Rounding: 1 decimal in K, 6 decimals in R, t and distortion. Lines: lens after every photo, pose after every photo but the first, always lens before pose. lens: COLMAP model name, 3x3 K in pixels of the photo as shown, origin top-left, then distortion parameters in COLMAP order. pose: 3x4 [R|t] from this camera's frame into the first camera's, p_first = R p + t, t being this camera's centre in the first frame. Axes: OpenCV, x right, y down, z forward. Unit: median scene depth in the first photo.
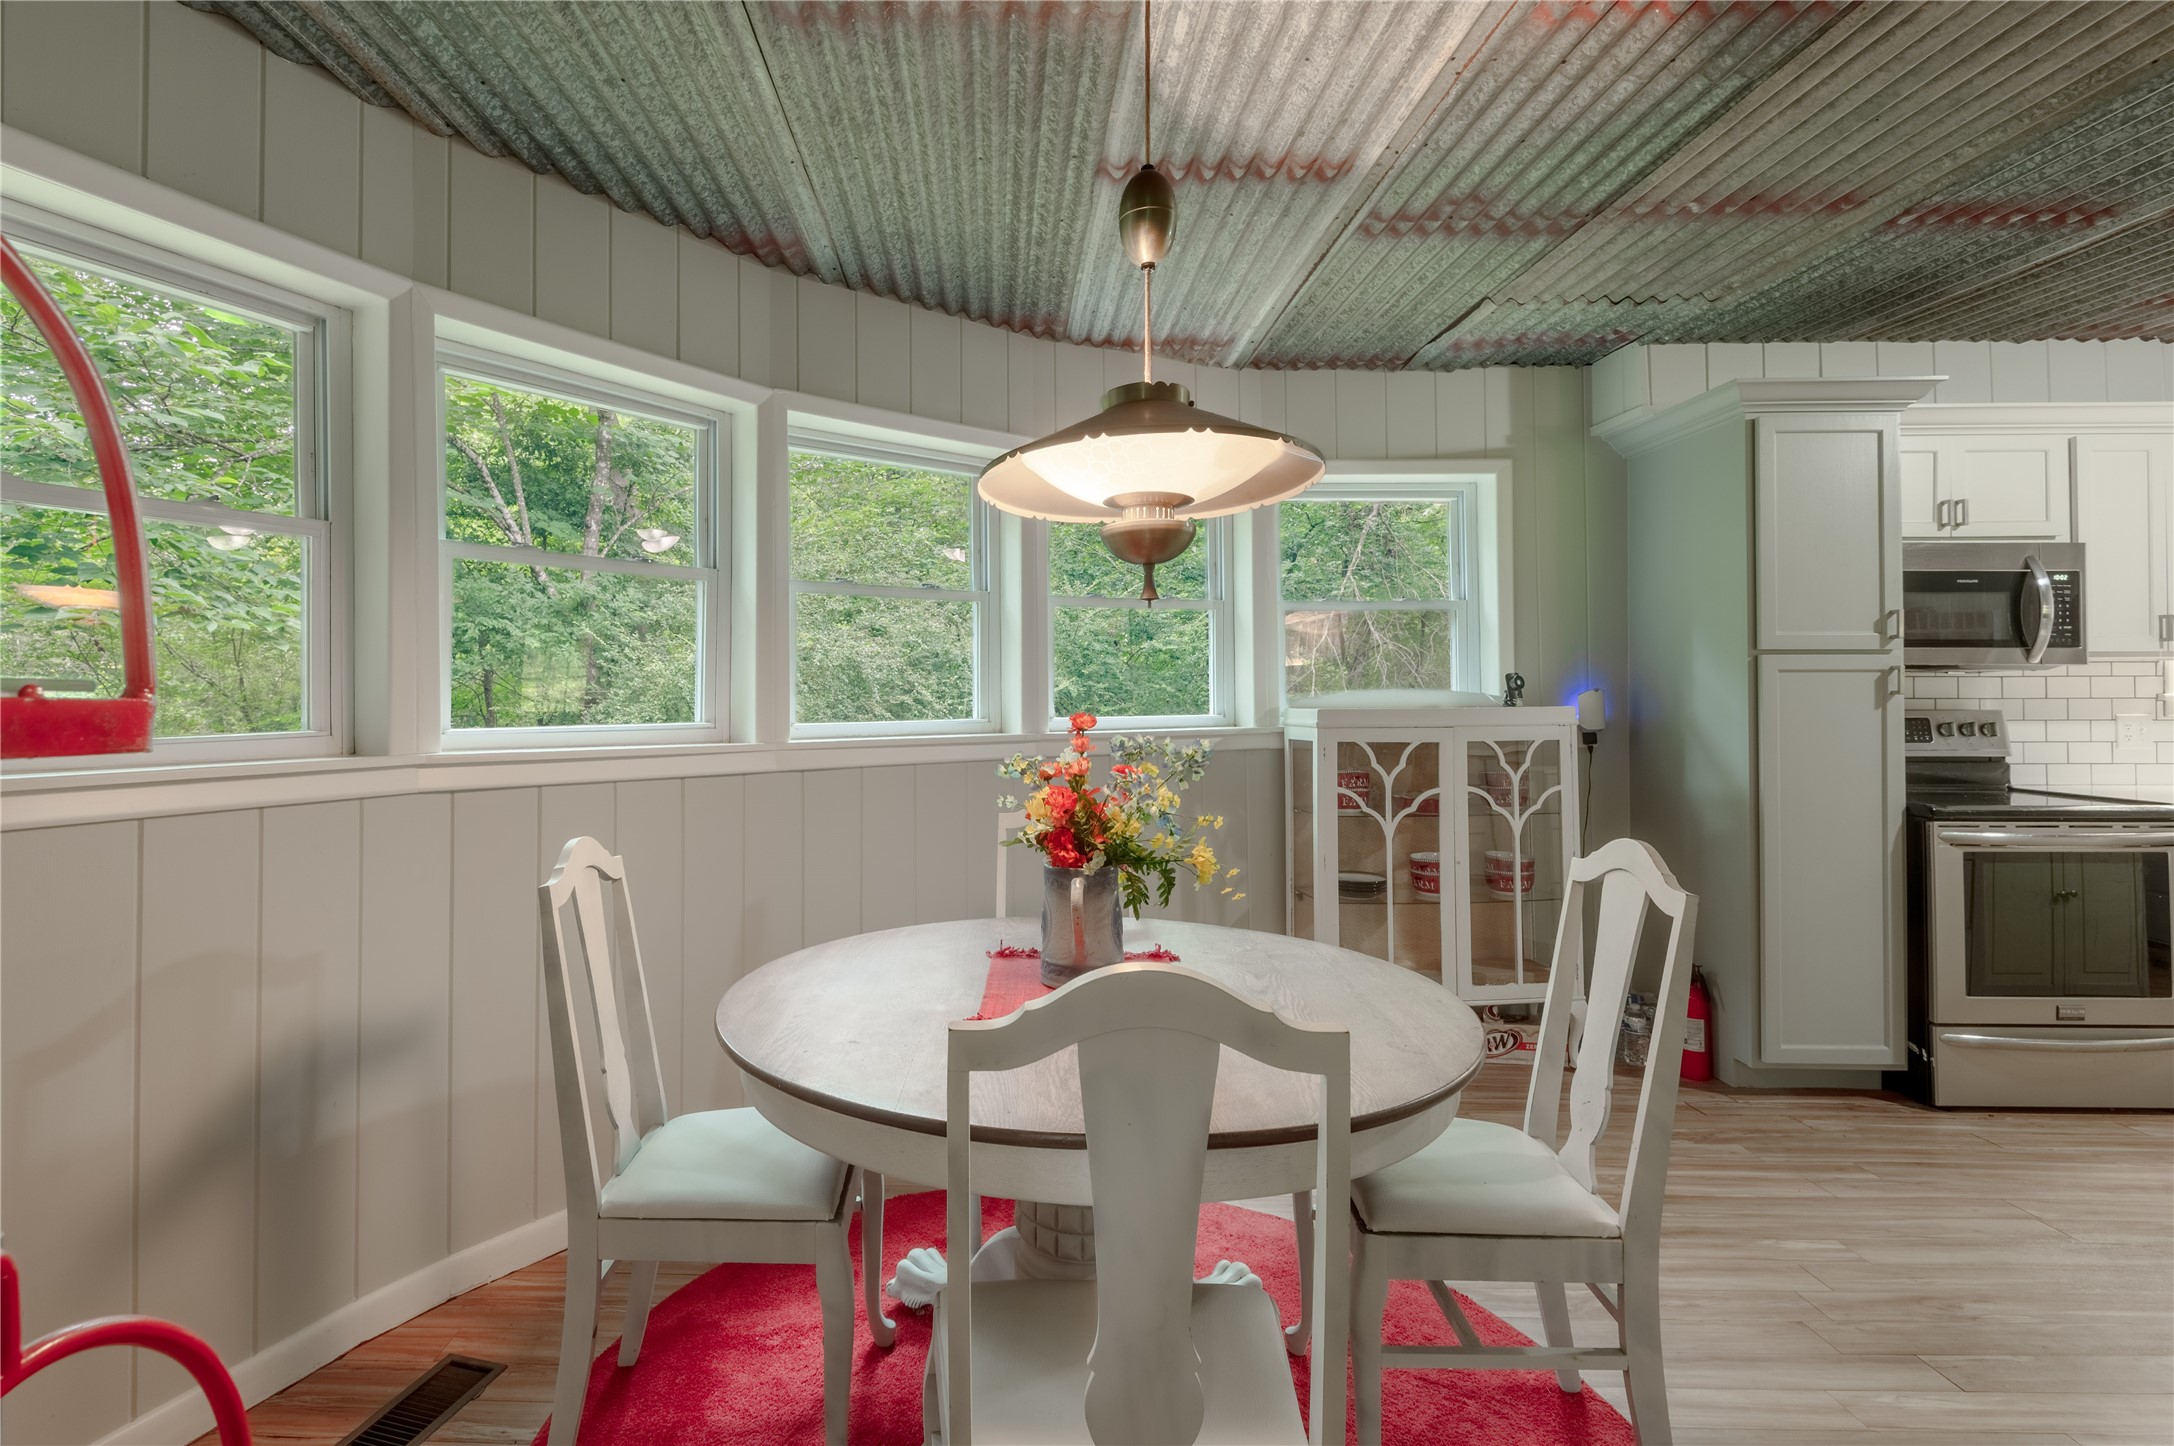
lens RADIAL K [[1013.7, 0, 1086.5], [0, 1013.7, 682.3], [0, 0, 1]] dist [0.011326, -0.005353]
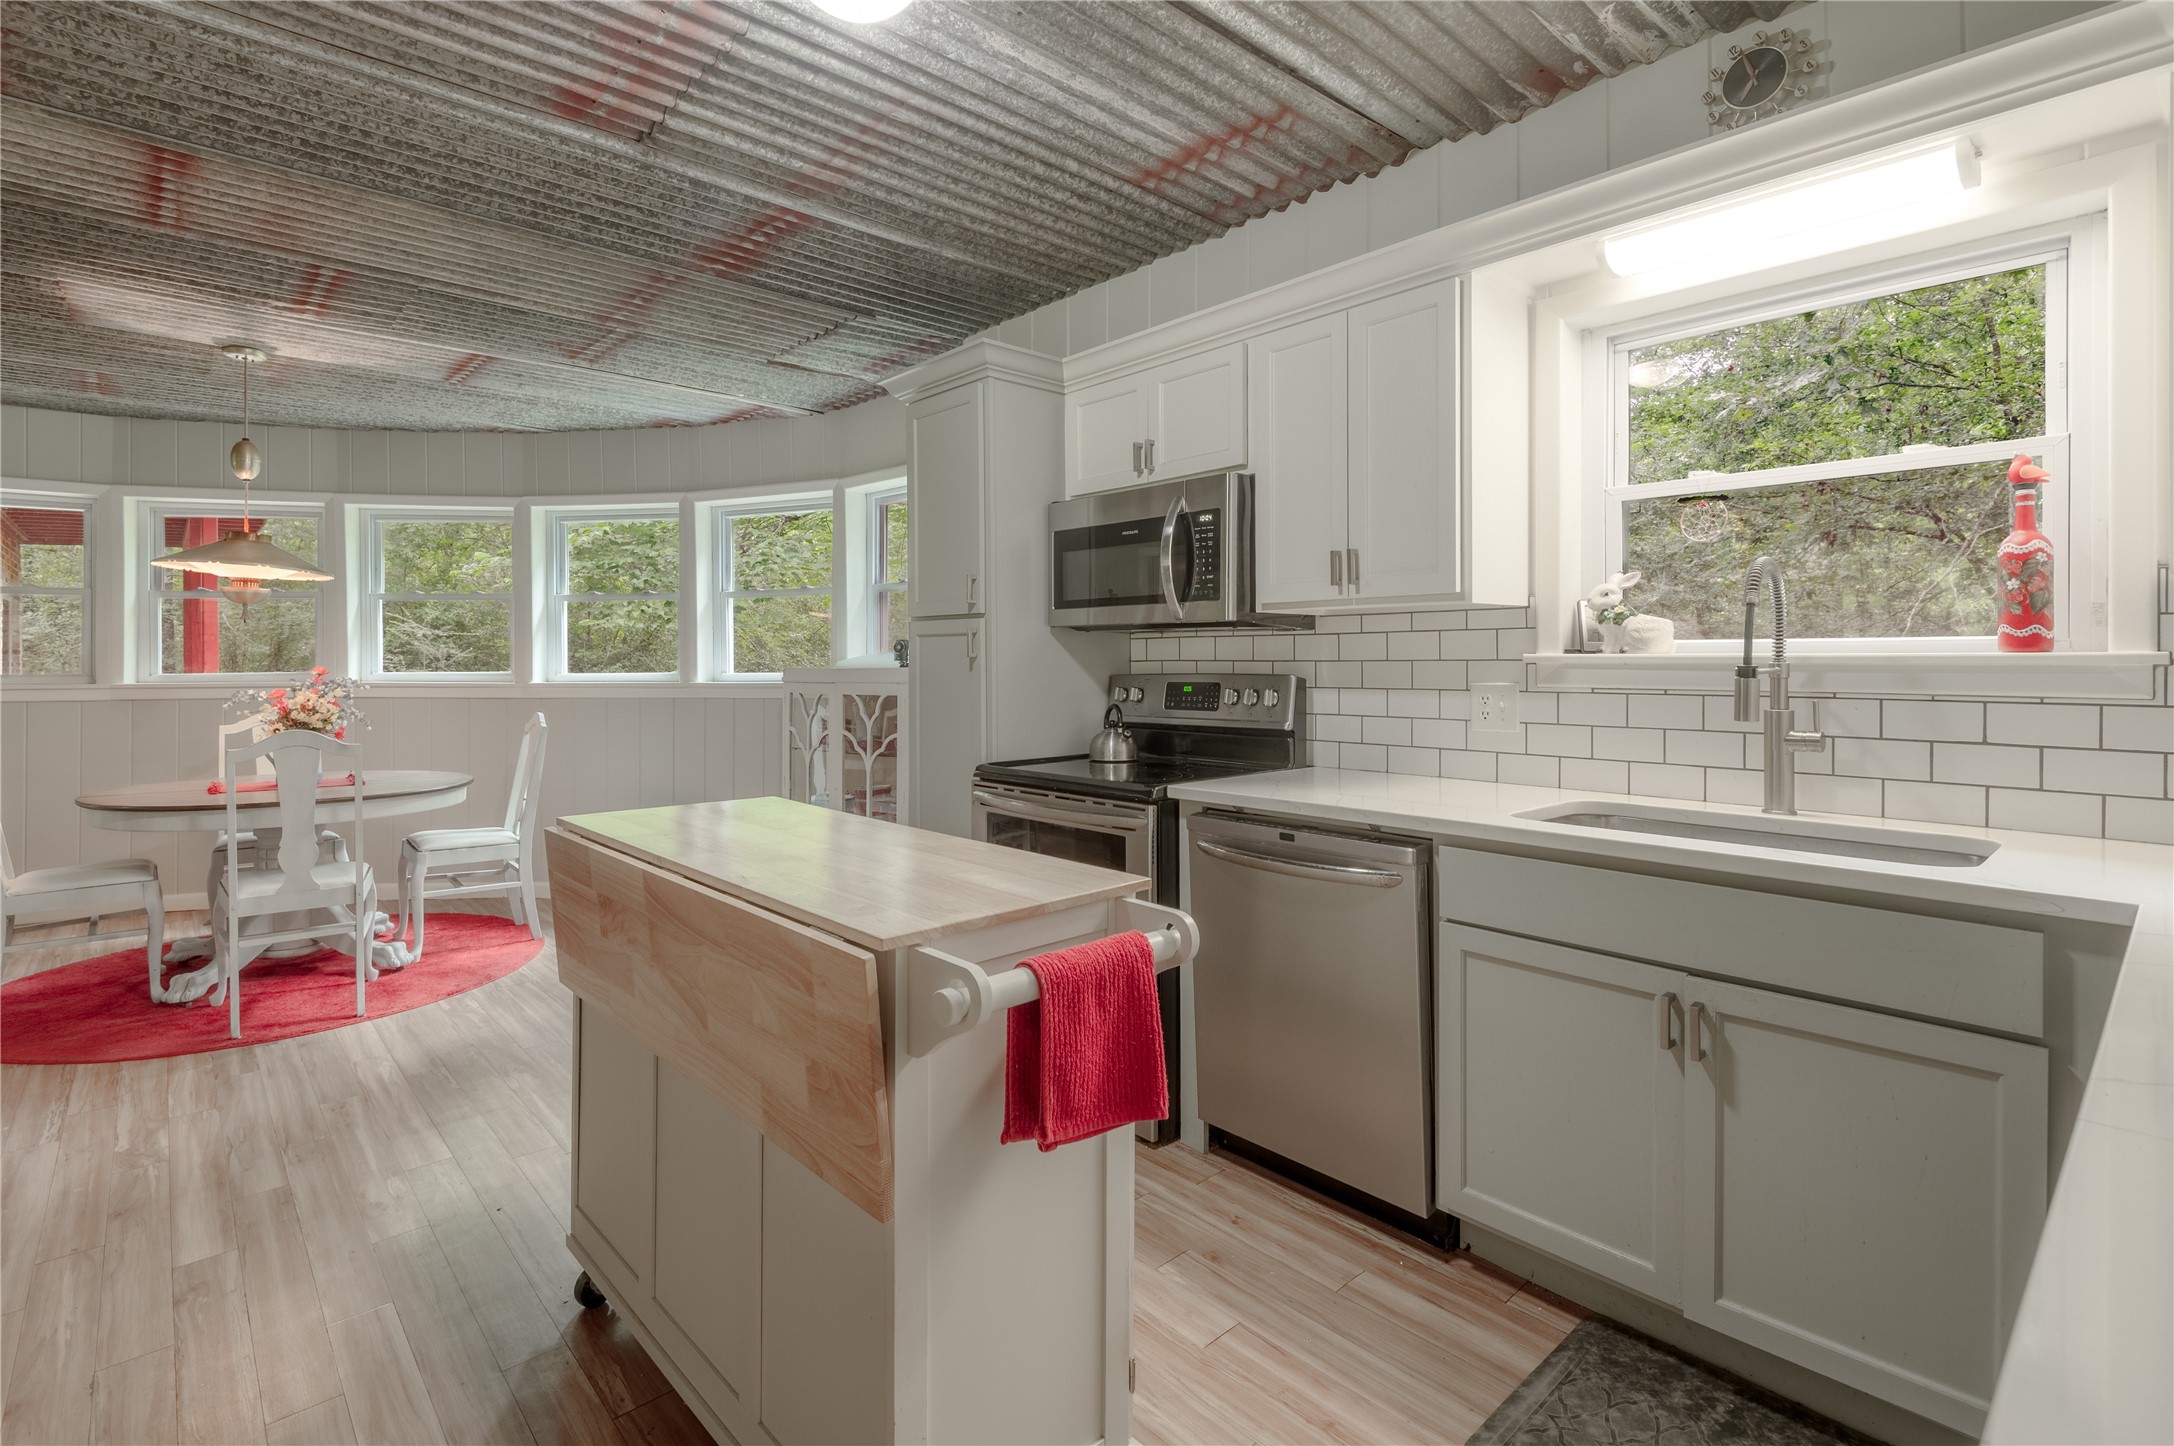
lens RADIAL K [[1013.7, 0, 1073.6], [0, 1013.7, 650.1], [0, 0, 1]] dist [0.011326, -0.005353]
pose [[0.697761, -0.006951, -0.716297, 1.512043], [0.010583, 0.999944, 0.000605, 0.005454], [0.716252, -0.008003, 0.697796, 0.335176]]
